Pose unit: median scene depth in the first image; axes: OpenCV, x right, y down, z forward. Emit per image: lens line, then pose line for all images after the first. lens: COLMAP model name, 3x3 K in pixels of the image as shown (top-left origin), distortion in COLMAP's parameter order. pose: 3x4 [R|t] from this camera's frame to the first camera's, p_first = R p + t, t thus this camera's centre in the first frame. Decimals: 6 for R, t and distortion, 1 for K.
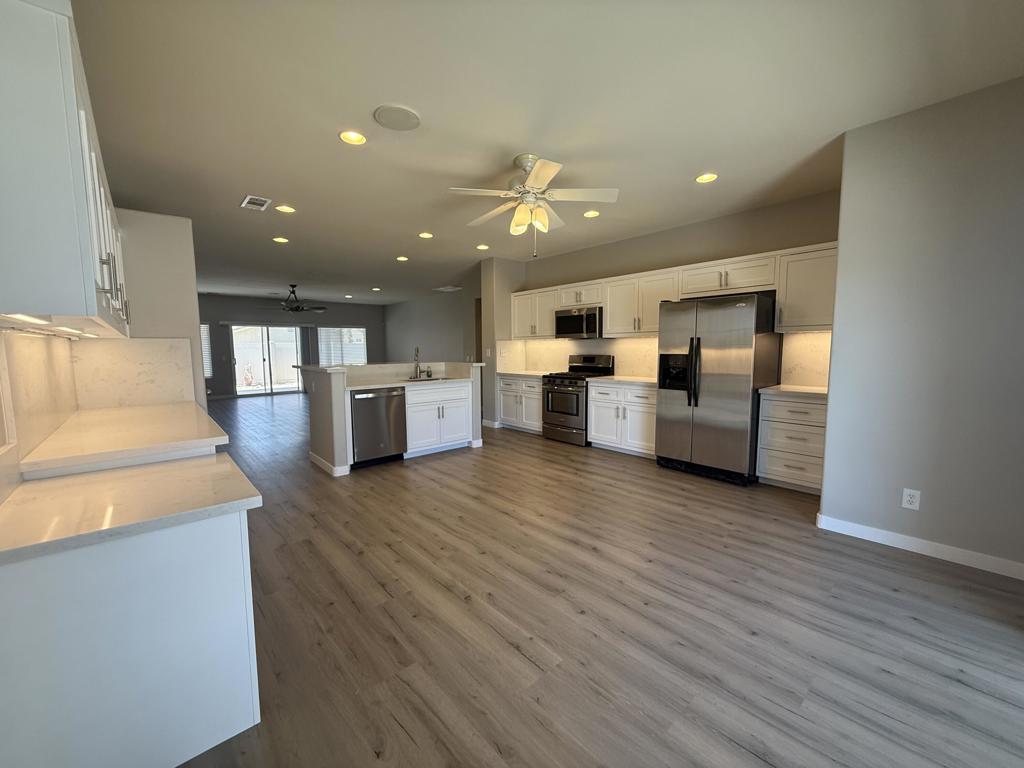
lens RADIAL K [[410.0, 0, 511.9], [0, 410.0, 381.6], [0, 0, 1]] dist [0.000988, -0.000348]
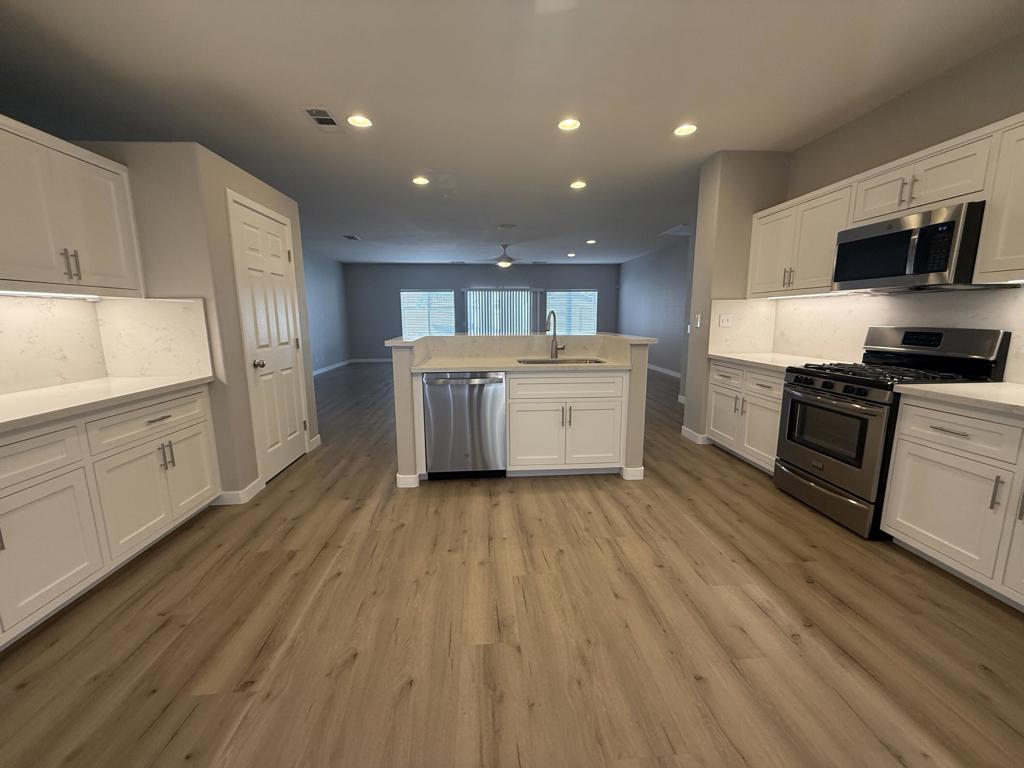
lens RADIAL K [[410.0, 0, 510.7], [0, 410.0, 382.4], [0, 0, 1]] dist [0.000988, -0.000348]
pose [[0.790332, 0.102170, -0.604099, 0.132642], [-0.051913, 0.993619, 0.100132, -0.033964], [0.610475, -0.047777, 0.790593, 0.464852]]
